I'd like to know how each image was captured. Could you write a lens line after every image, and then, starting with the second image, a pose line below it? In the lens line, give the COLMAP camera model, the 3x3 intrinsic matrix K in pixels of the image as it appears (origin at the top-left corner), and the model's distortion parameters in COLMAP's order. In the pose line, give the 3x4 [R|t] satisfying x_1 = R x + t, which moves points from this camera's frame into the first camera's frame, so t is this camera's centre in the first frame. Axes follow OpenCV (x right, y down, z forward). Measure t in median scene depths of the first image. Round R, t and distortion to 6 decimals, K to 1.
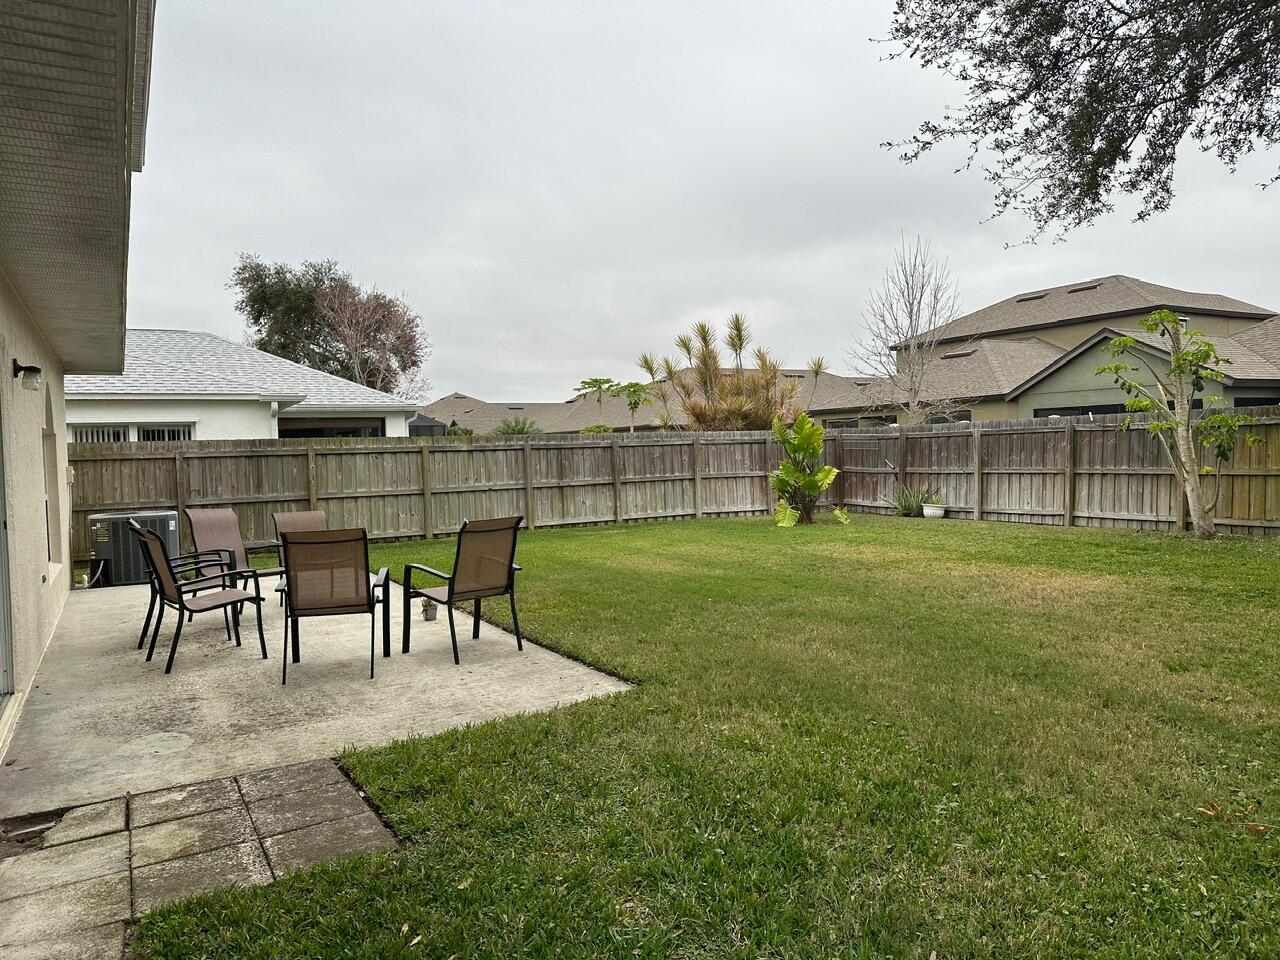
lens RADIAL K [[893.5, 0, 639.6], [0, 893.5, 484.3], [0, 0, 1]] dist [0.109432, -0.125653]
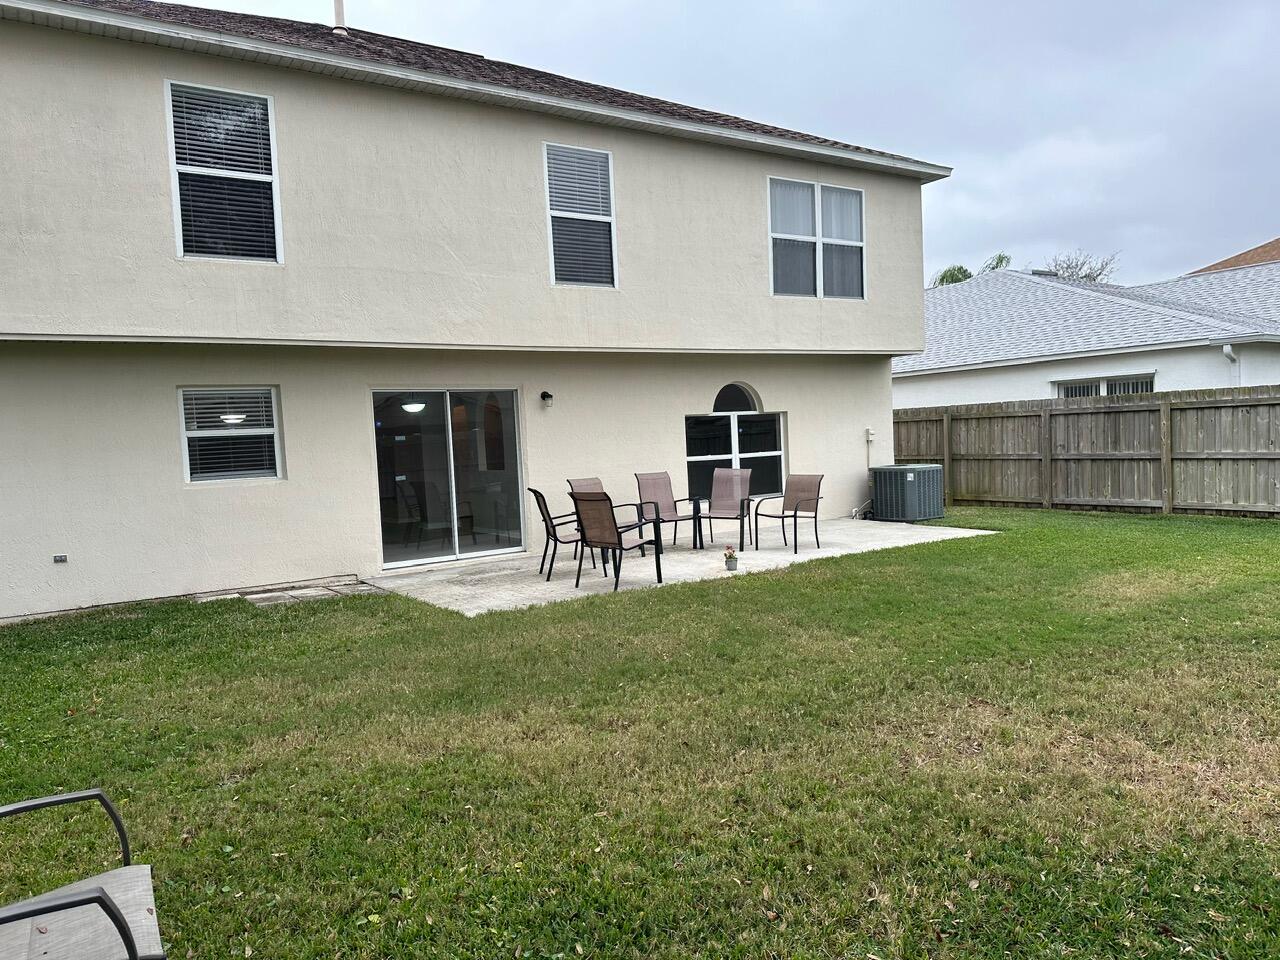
lens RADIAL K [[893.5, 0, 639.6], [0, 893.5, 484.3], [0, 0, 1]] dist [0.109432, -0.125653]
pose [[0.050070, 0.084883, -0.995132, 0.507081], [0.004274, 0.996354, 0.085203, -0.037144], [0.998737, -0.008519, 0.049525, 0.417487]]
